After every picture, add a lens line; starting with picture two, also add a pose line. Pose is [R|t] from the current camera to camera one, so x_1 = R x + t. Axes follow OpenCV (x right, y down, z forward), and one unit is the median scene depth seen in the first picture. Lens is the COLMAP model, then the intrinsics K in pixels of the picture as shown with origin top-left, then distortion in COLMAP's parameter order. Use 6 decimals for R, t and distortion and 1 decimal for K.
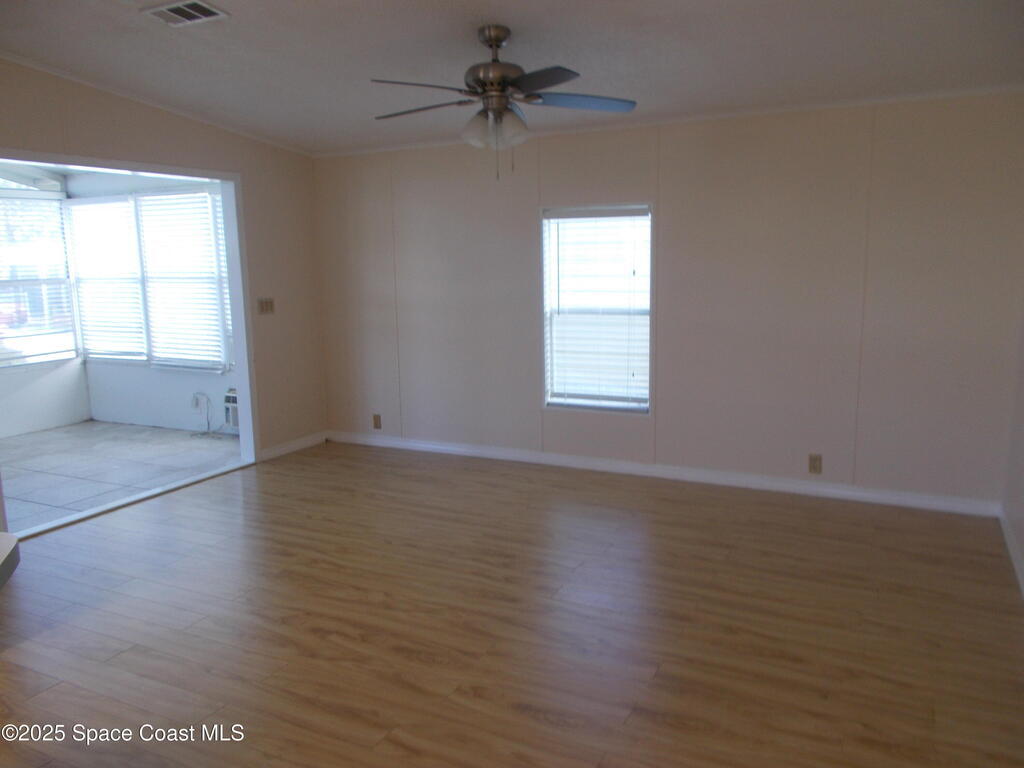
lens RADIAL K [[790.8, 0, 512.0], [0, 790.8, 384.0], [0, 0, 1]] dist [0.001865, 0.002300]
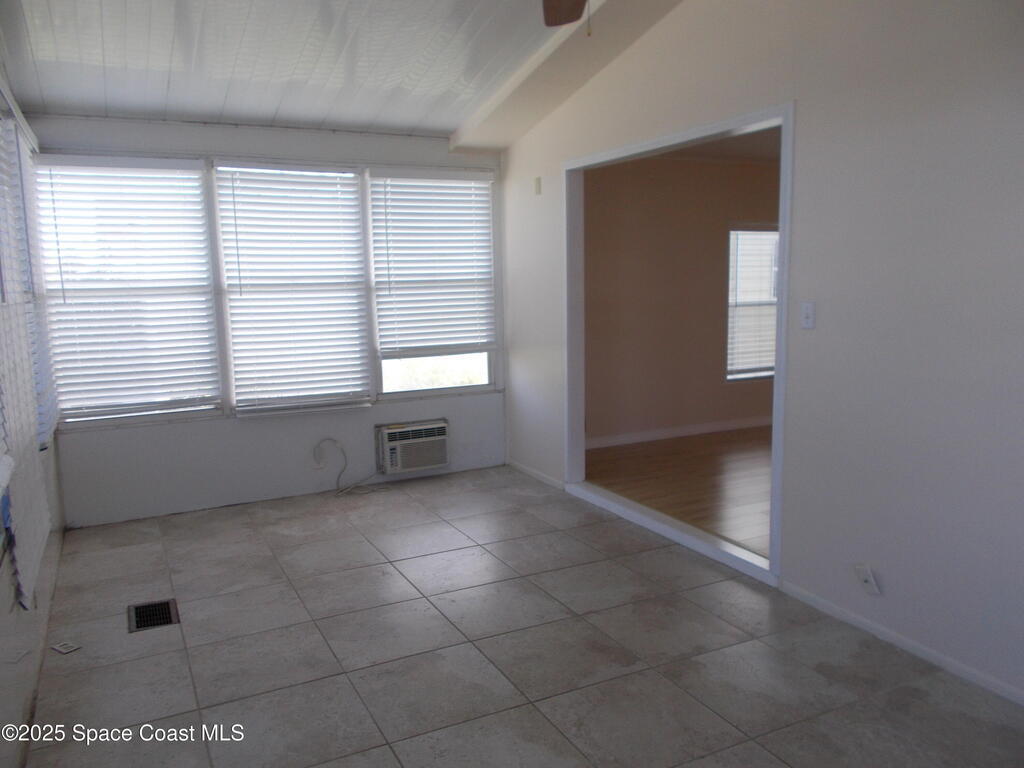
lens RADIAL K [[790.8, 0, 512.0], [0, 790.8, 384.0], [0, 0, 1]] dist [0.001865, 0.002300]
pose [[0.604707, -0.104601, 0.789549, -1.278050], [0.131303, 0.990867, 0.030709, -0.059190], [-0.785550, 0.085100, 0.612919, 0.582929]]
